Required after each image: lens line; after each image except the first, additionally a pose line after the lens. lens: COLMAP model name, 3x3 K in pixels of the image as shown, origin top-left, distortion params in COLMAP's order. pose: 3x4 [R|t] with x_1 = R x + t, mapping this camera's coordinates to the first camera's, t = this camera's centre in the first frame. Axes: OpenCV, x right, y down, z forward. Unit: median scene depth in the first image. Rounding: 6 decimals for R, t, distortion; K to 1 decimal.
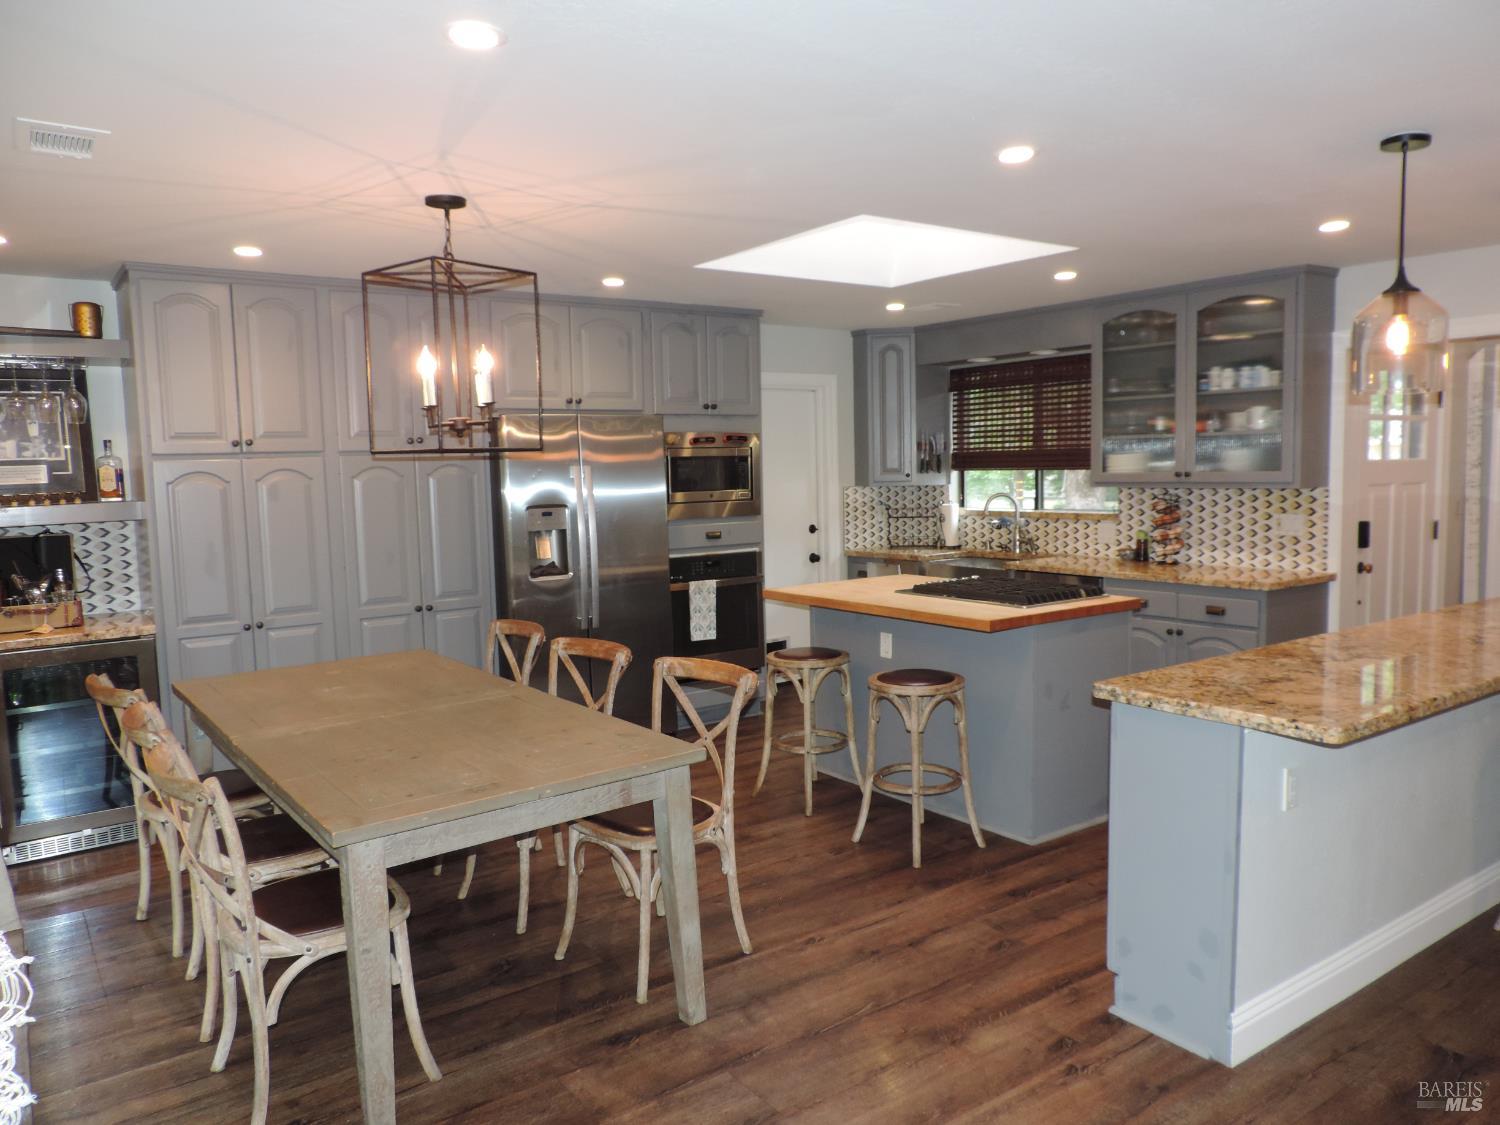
lens RADIAL K [[1063.2, 0, 748.1], [0, 1063.2, 567.6], [0, 0, 1]] dist [-0.016773, -0.006022]
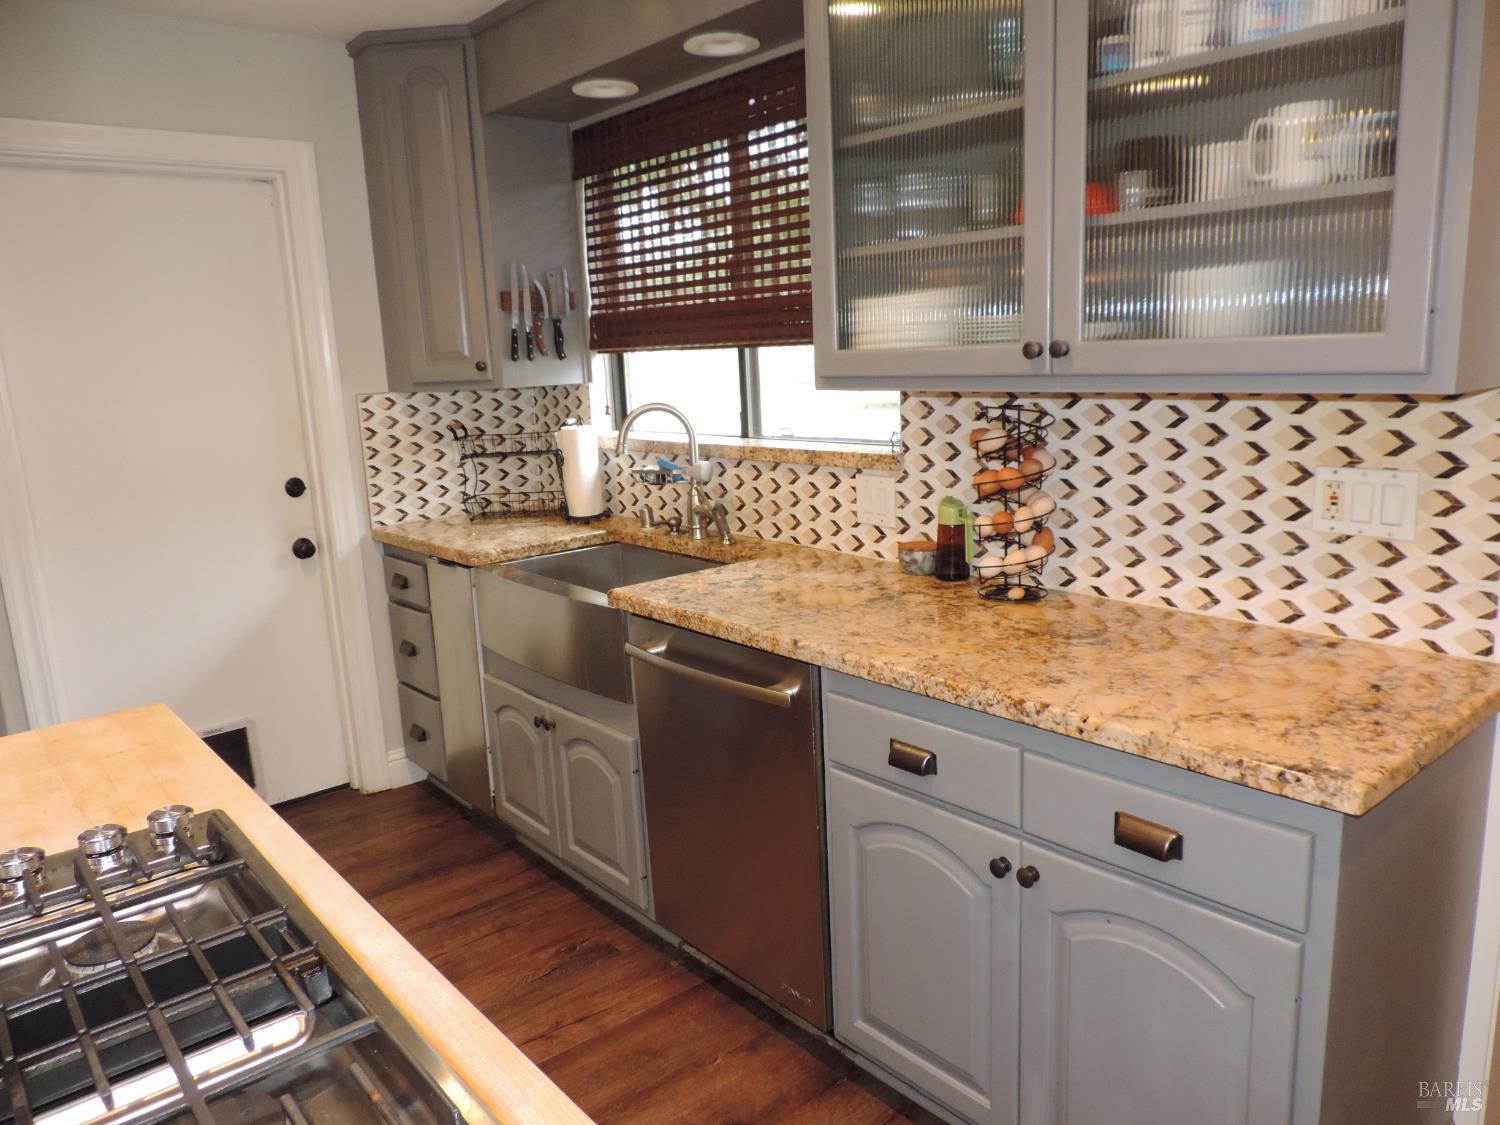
lens RADIAL K [[1063.2, 0, 748.1], [0, 1063.2, 567.6], [0, 0, 1]] dist [-0.016773, -0.006022]
pose [[0.996222, -0.039681, 0.077252, 0.272180], [0.031158, 0.993602, 0.108557, -0.056015], [-0.081065, -0.105740, 0.991084, 0.633663]]
